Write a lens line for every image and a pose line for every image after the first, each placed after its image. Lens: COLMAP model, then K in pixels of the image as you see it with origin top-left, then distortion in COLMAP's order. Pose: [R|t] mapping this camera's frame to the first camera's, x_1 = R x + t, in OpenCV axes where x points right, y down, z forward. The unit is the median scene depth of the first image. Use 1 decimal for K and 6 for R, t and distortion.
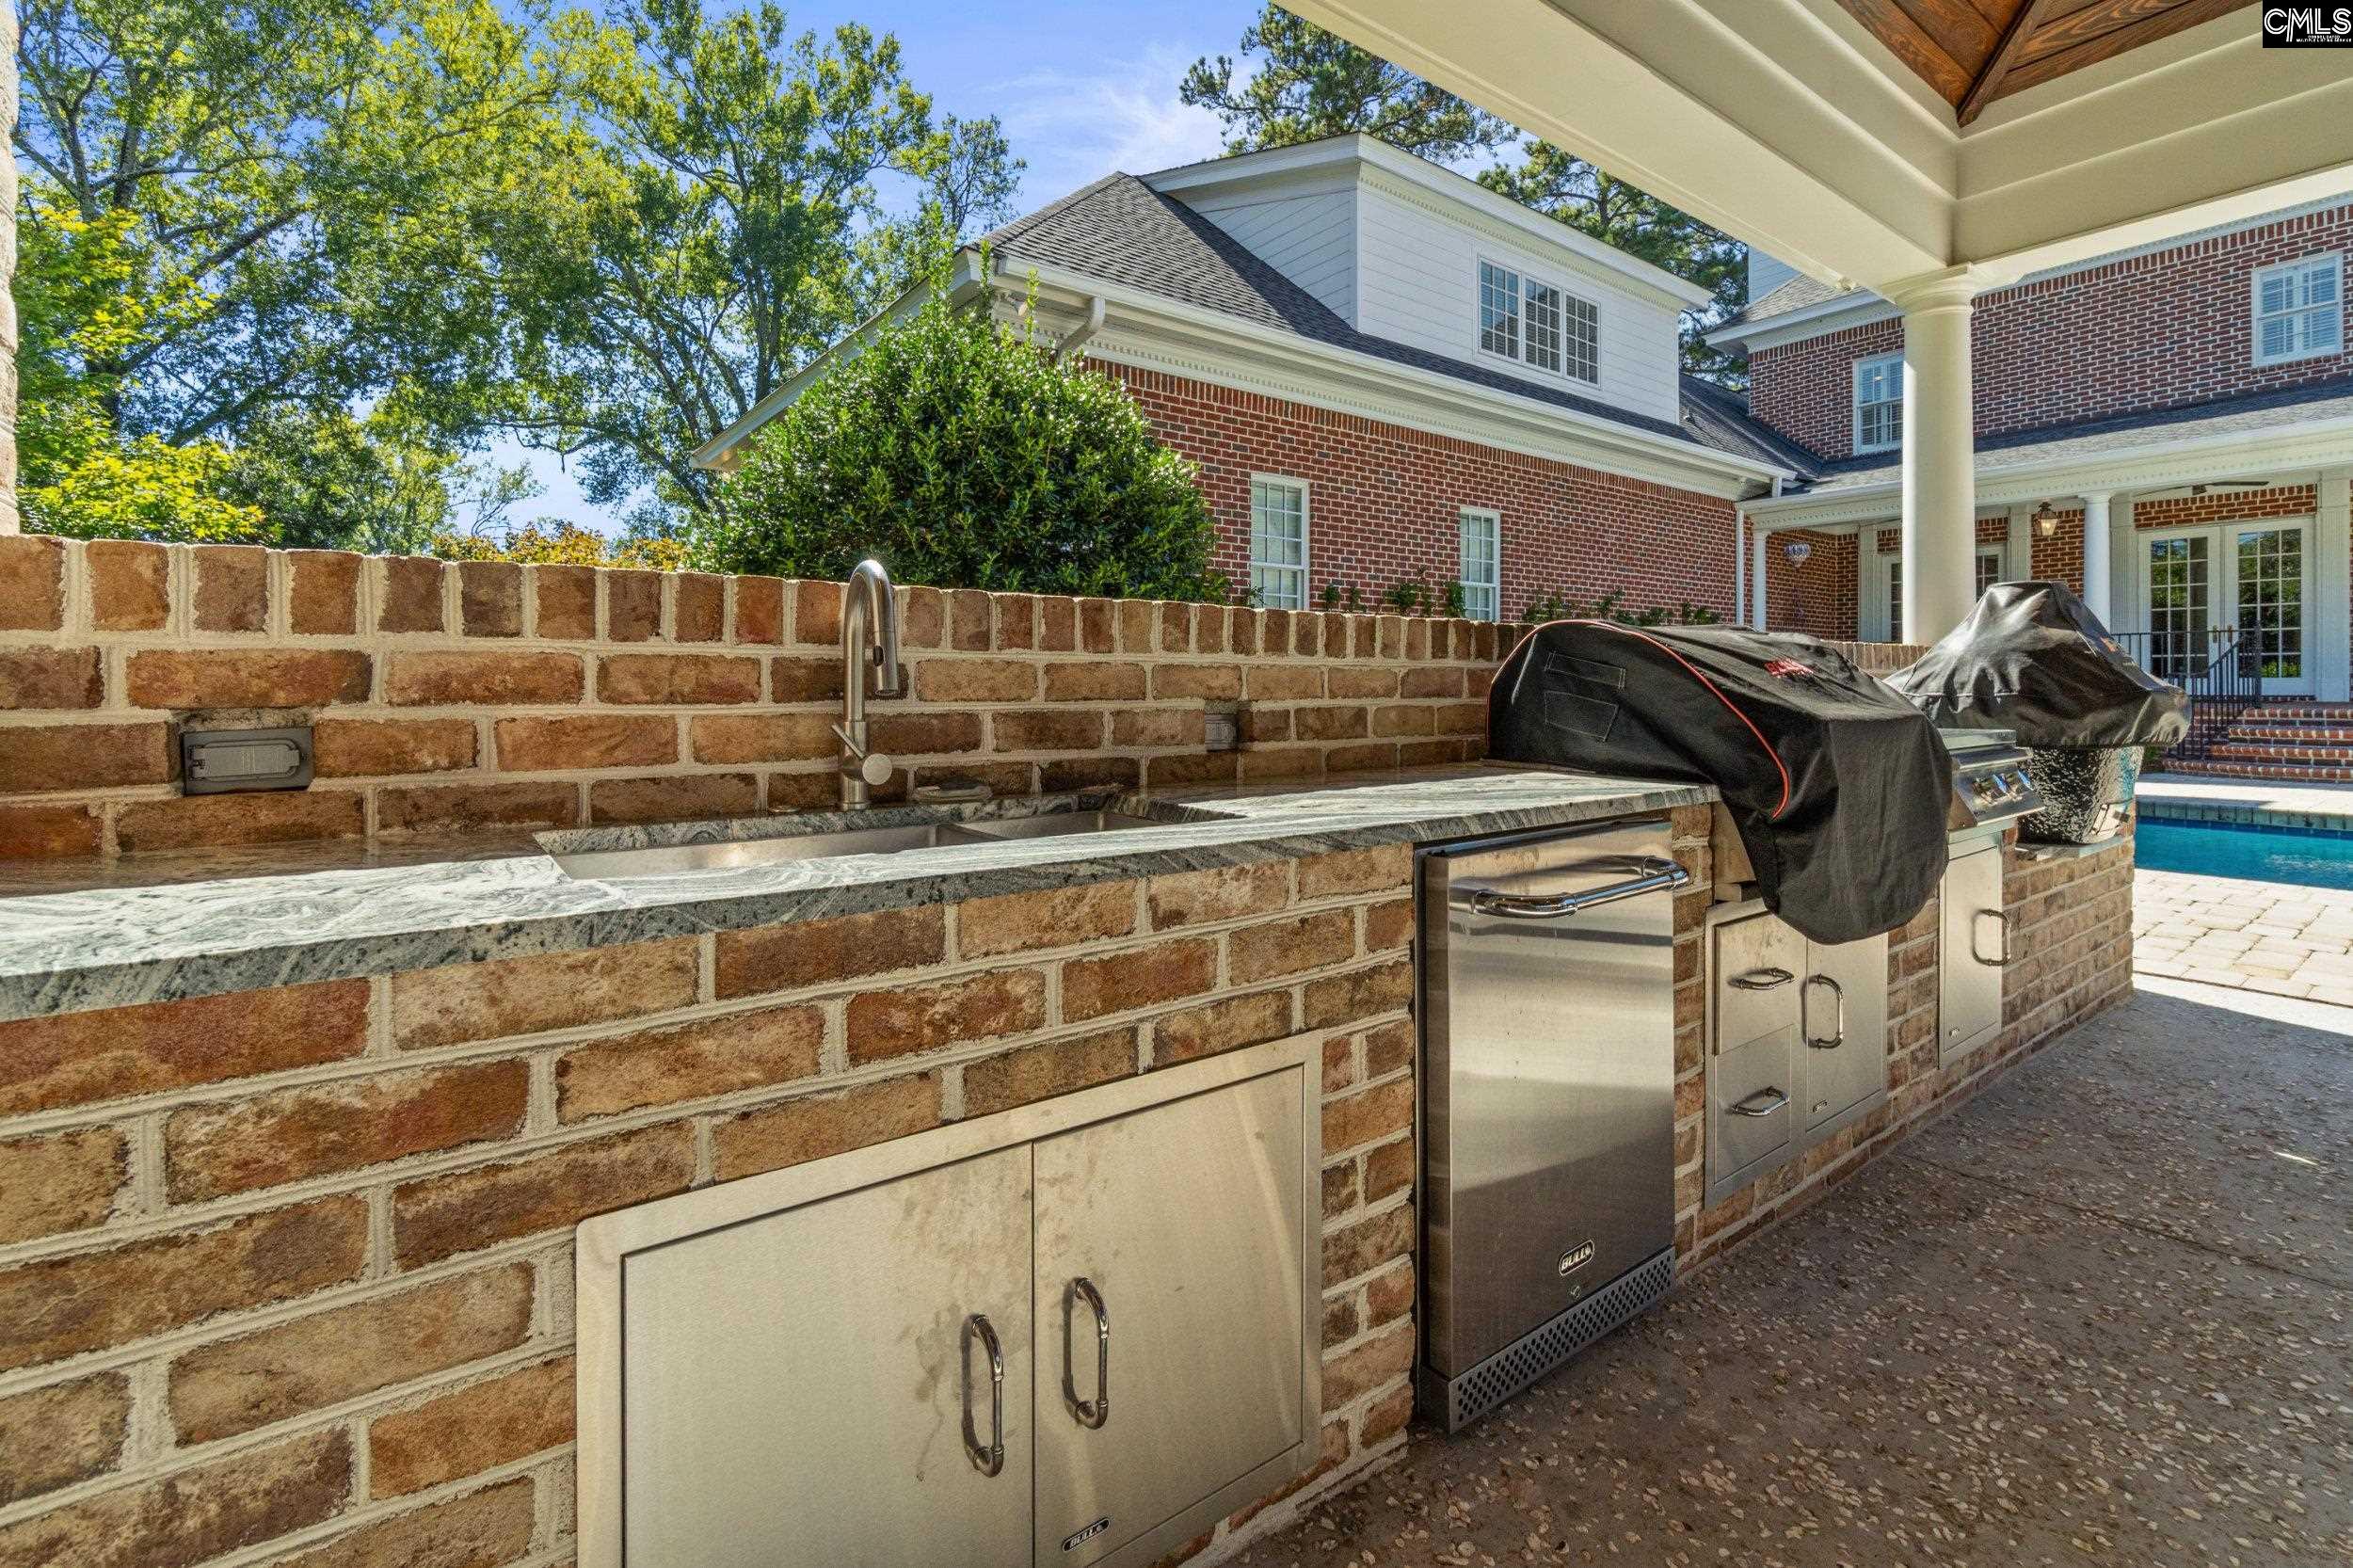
lens RADIAL K [[1033.3, 0, 1118.6], [0, 1033.3, 684.7], [0, 0, 1]] dist [-0.002326, 0.001827]
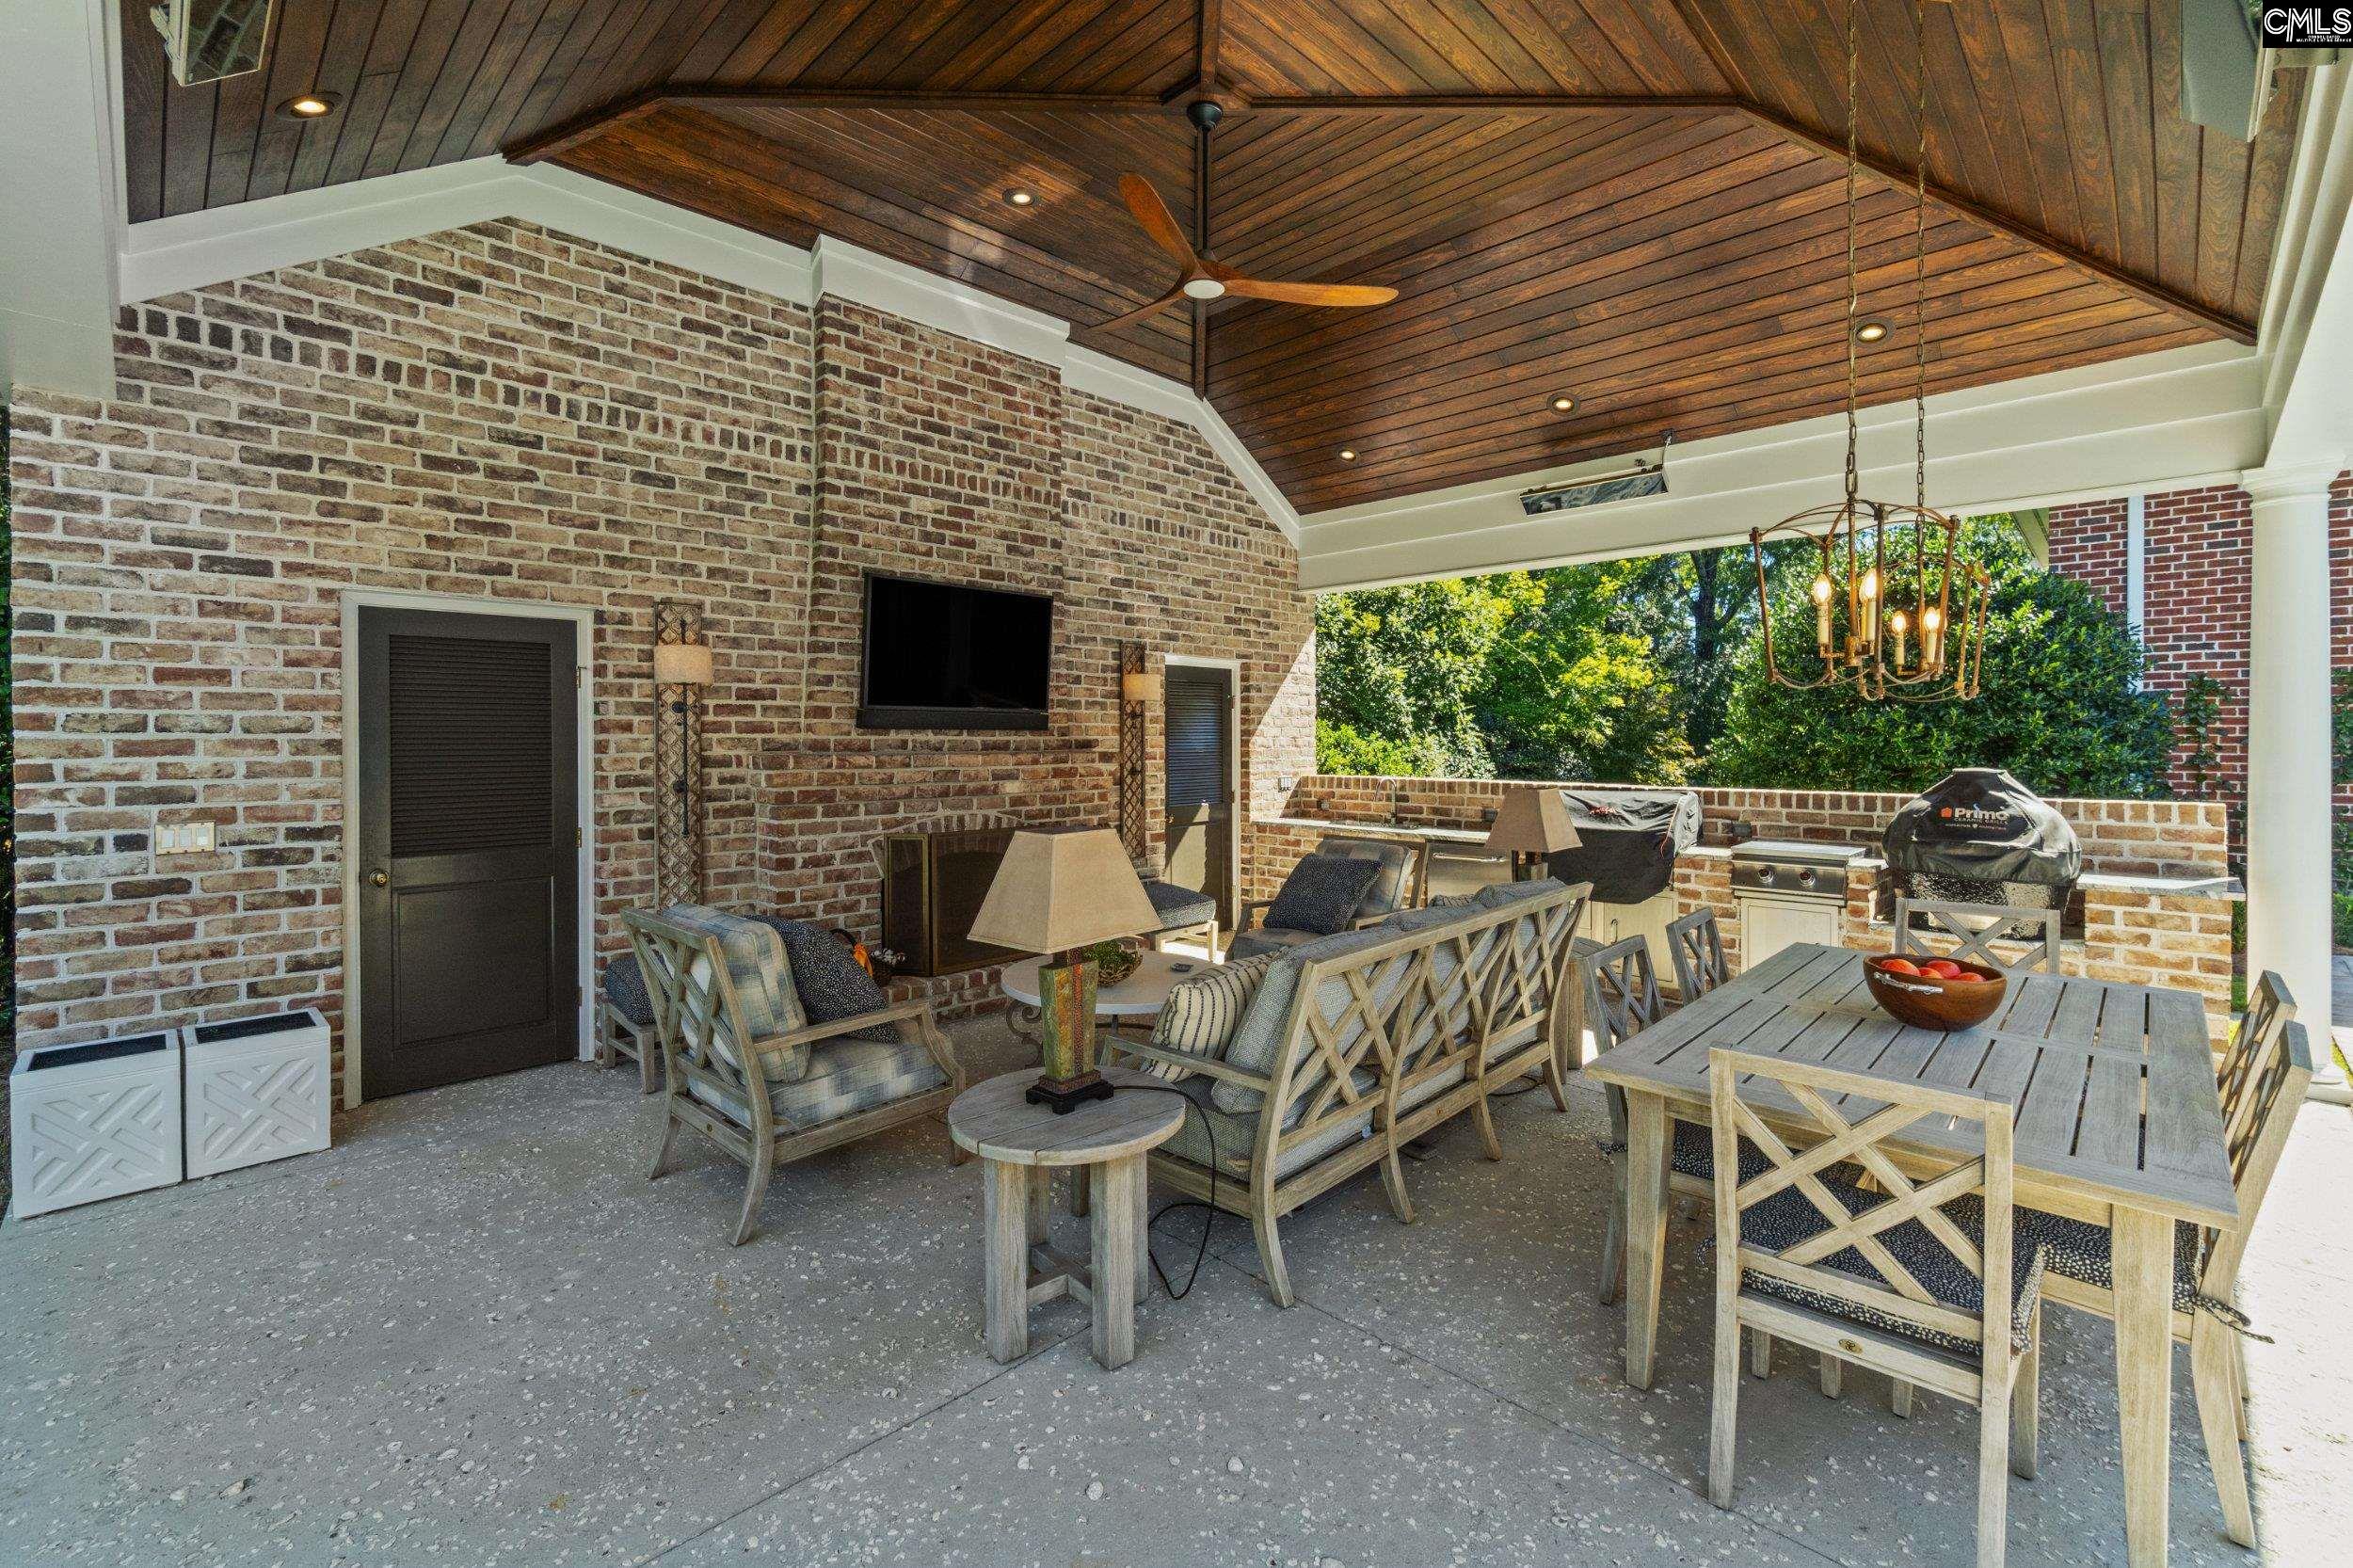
lens RADIAL K [[1033.3, 0, 1166.4], [0, 1033.3, 727.8], [0, 0, 1]] dist [-0.002326, 0.001827]
pose [[0.162652, -0.007245, -0.986657, 1.257666], [0.006529, 0.999959, -0.006266, -0.089828], [0.986662, -0.005423, 0.162693, -0.256616]]
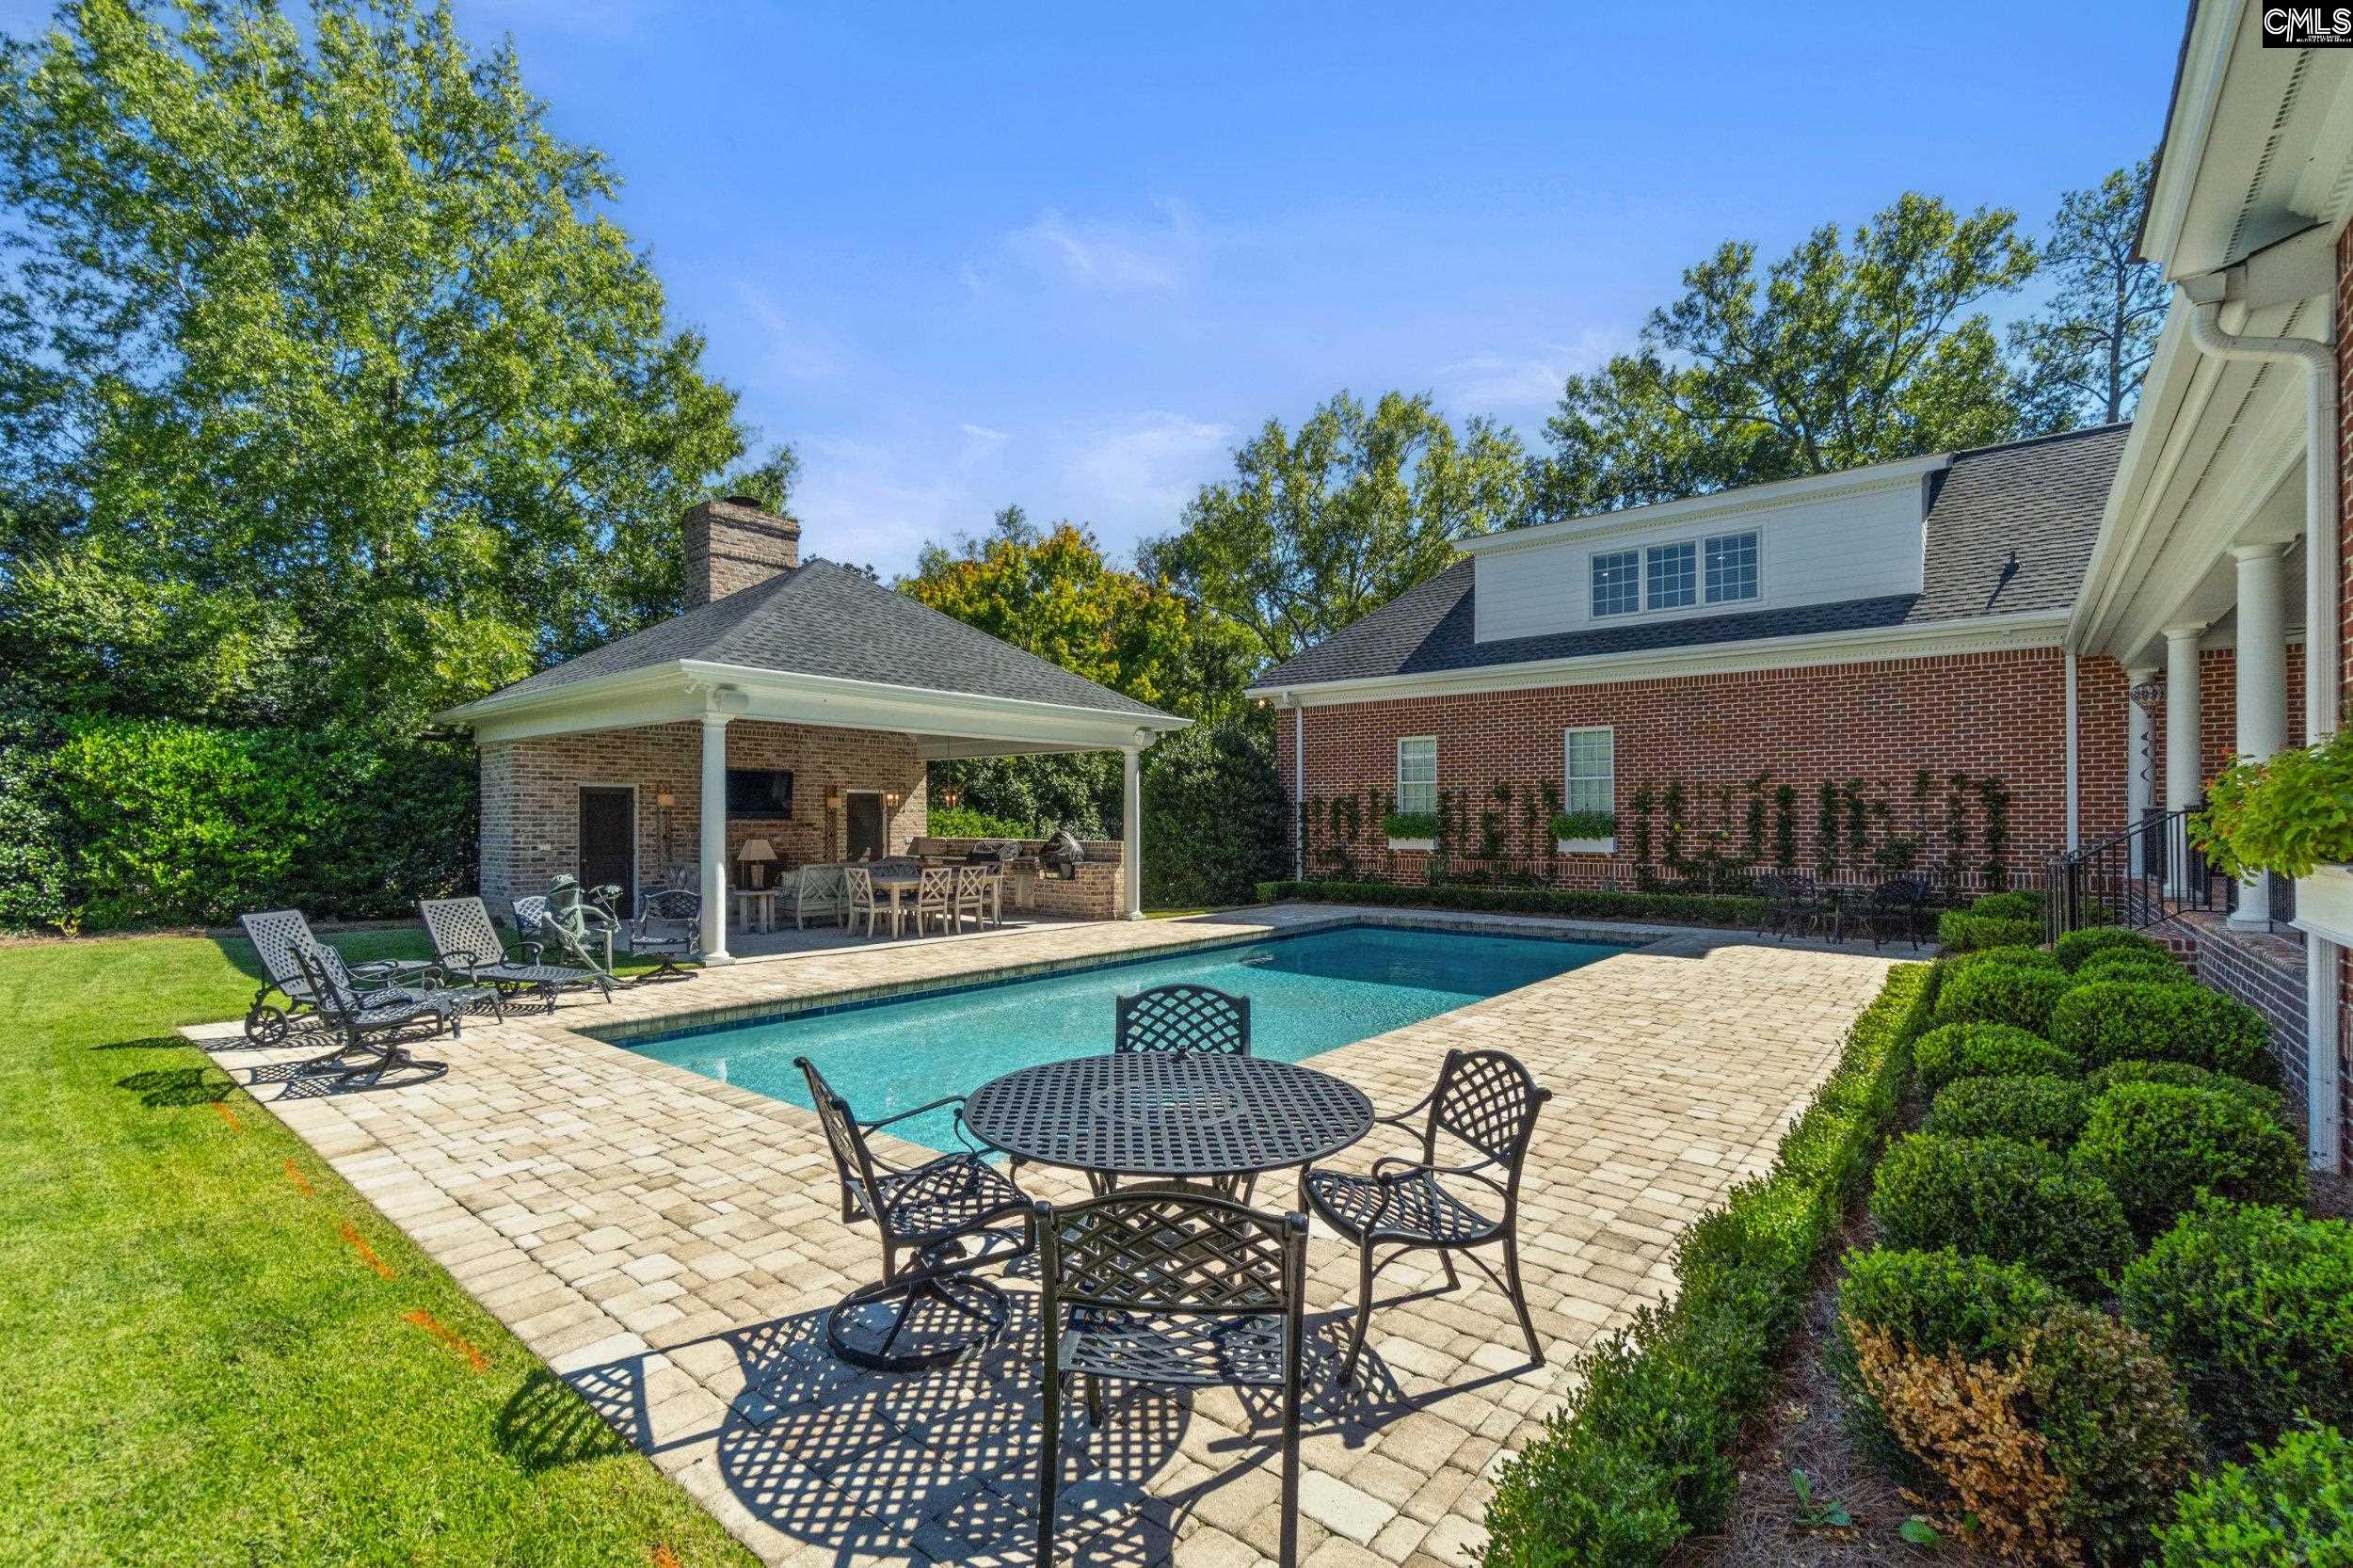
lens RADIAL K [[1033.3, 0, 1163.7], [0, 1033.3, 812.4], [0, 0, 1]] dist [-0.002326, 0.001827]
pose [[0.254662, -0.003469, -0.967024, 3.364796], [0.006175, 0.999979, -0.001962, -0.102969], [0.967011, -0.005472, 0.254678, 0.077826]]
